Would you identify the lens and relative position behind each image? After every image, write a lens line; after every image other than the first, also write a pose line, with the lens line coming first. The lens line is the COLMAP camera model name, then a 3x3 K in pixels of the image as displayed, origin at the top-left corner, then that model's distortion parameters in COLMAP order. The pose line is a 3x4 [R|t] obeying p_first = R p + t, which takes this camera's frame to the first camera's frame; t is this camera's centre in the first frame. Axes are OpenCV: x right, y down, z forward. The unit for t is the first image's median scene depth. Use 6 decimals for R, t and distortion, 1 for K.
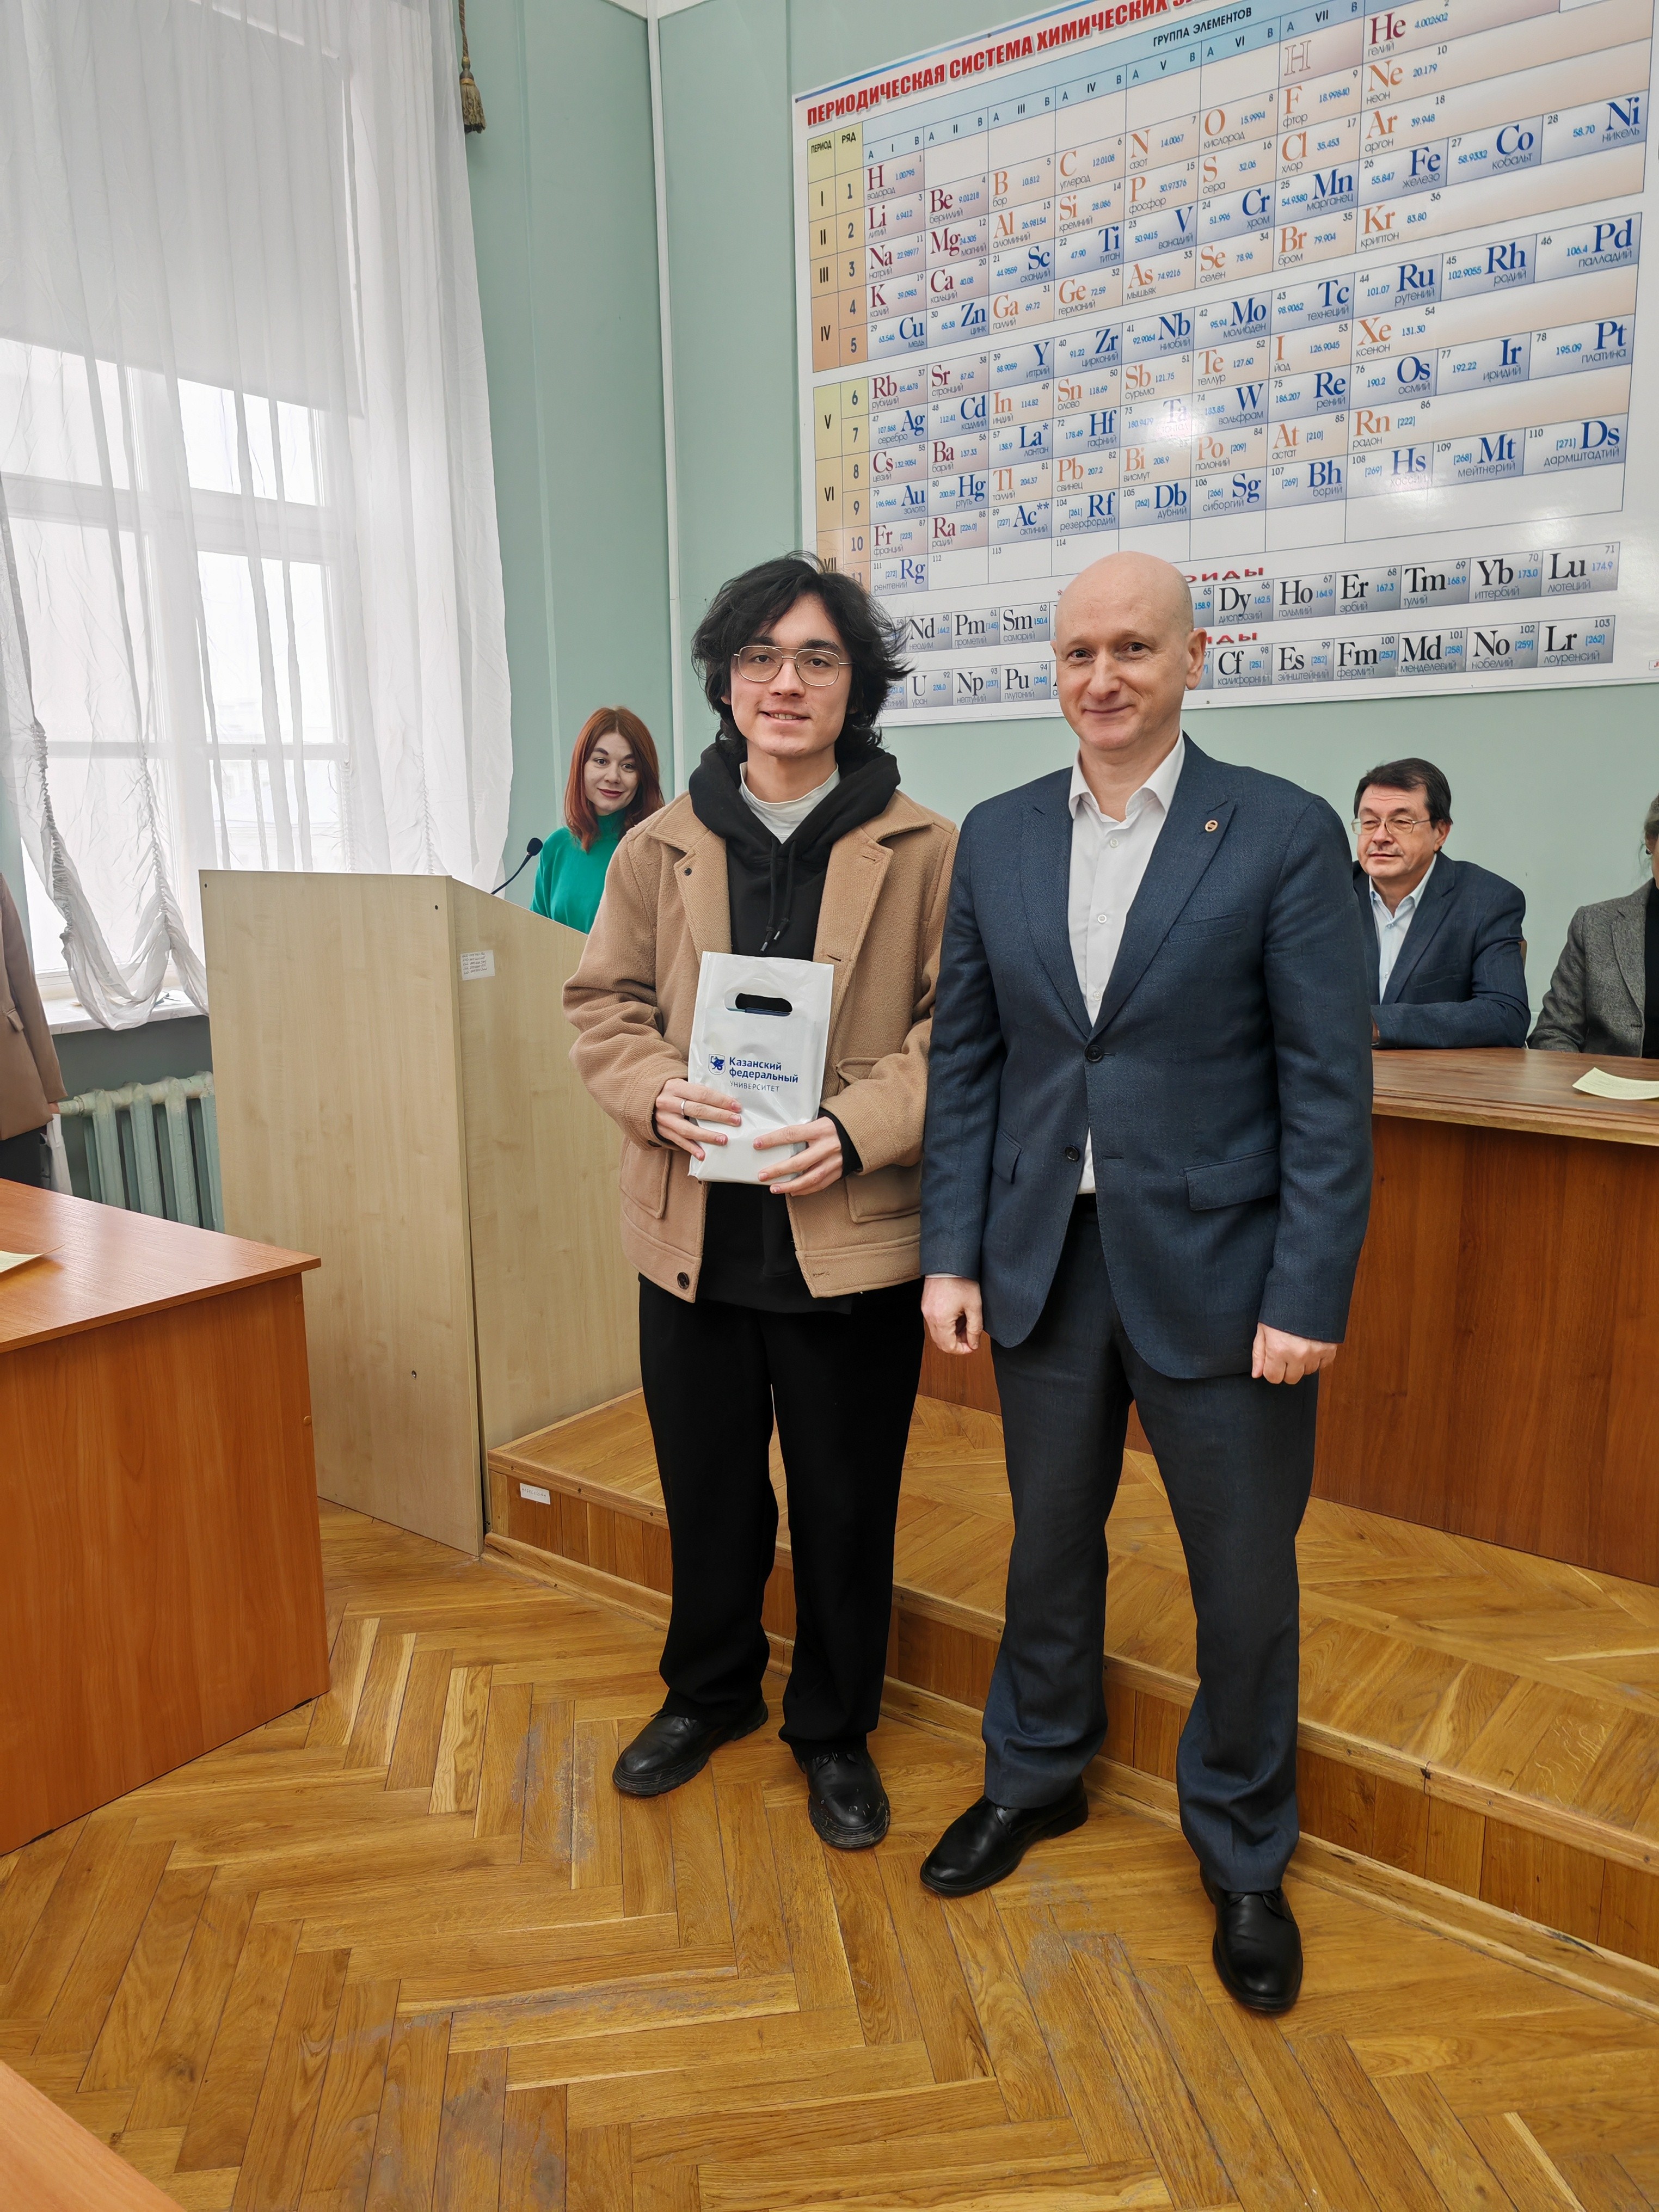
lens RADIAL K [[1676.6, 0, 836.2], [0, 1676.6, 1123.5], [0, 0, 1]] dist [0.029069, -0.020410]
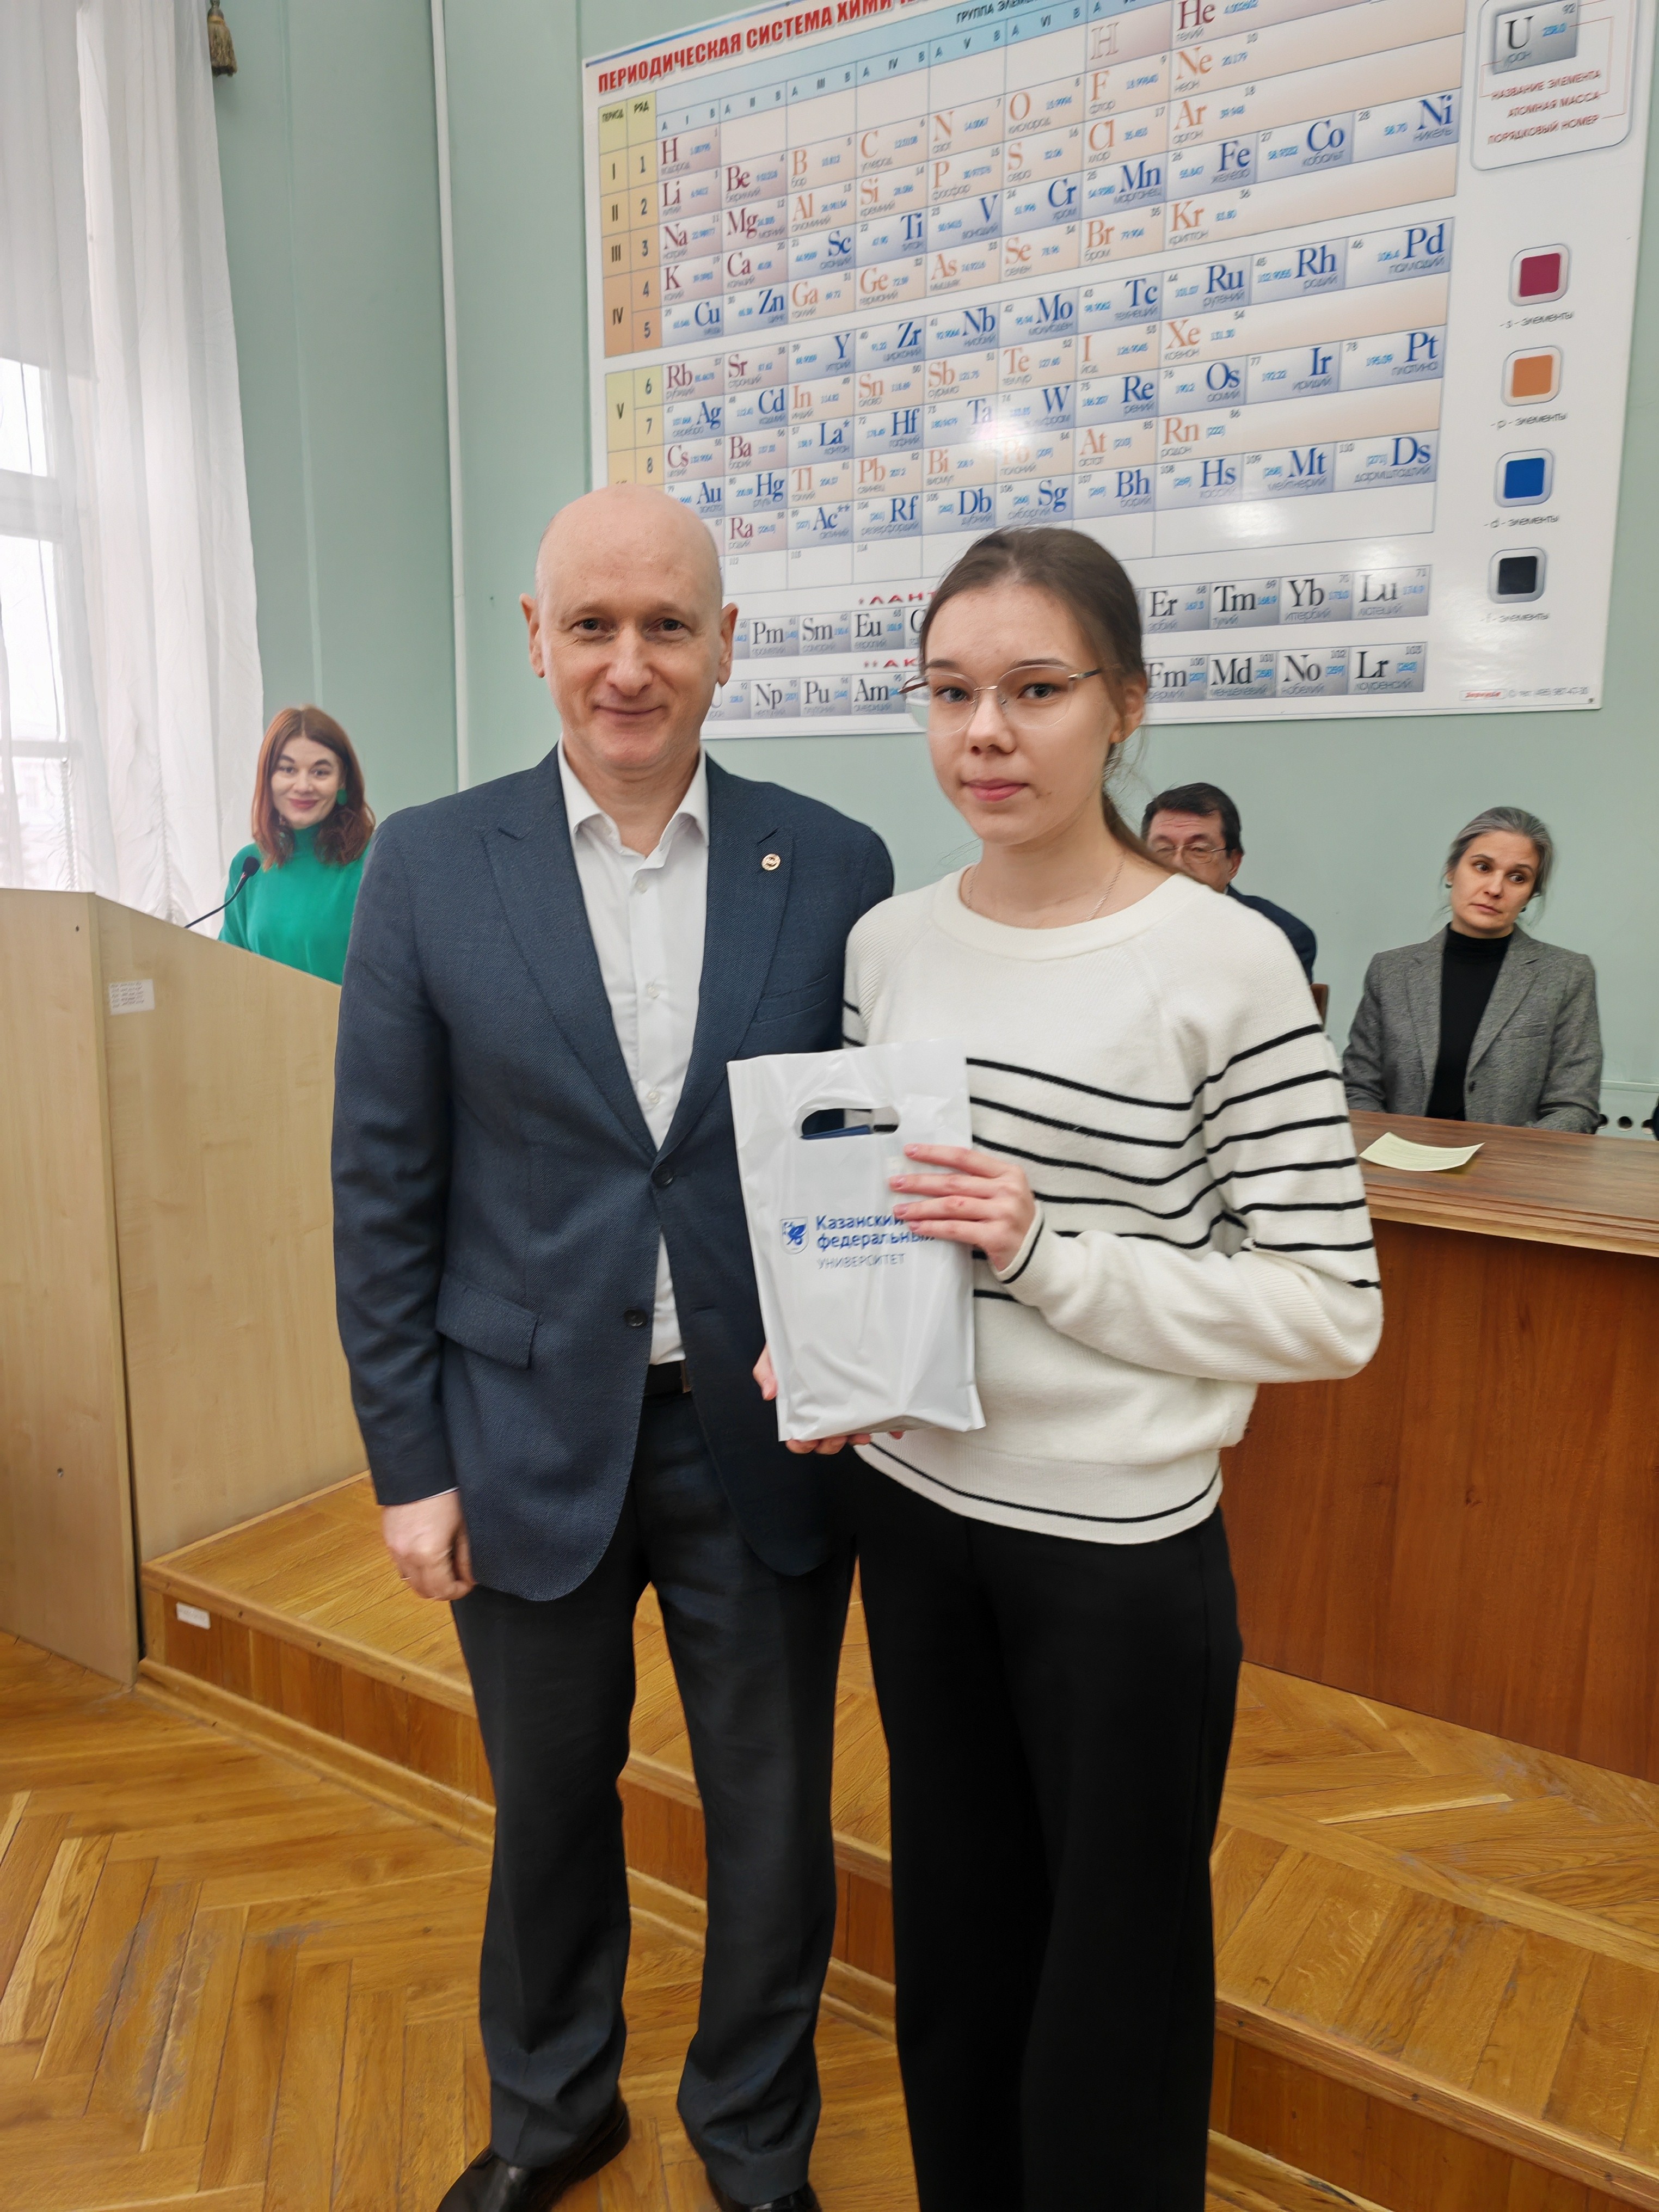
lens RADIAL K [[1676.6, 0, 839.5], [0, 1676.6, 1117.2], [0, 0, 1]] dist [0.029069, -0.020410]
pose [[0.996784, 0.009263, 0.079603, 0.056685], [-0.008230, 0.999878, -0.013295, -0.018034], [-0.079716, 0.012597, 0.996738, 0.082411]]
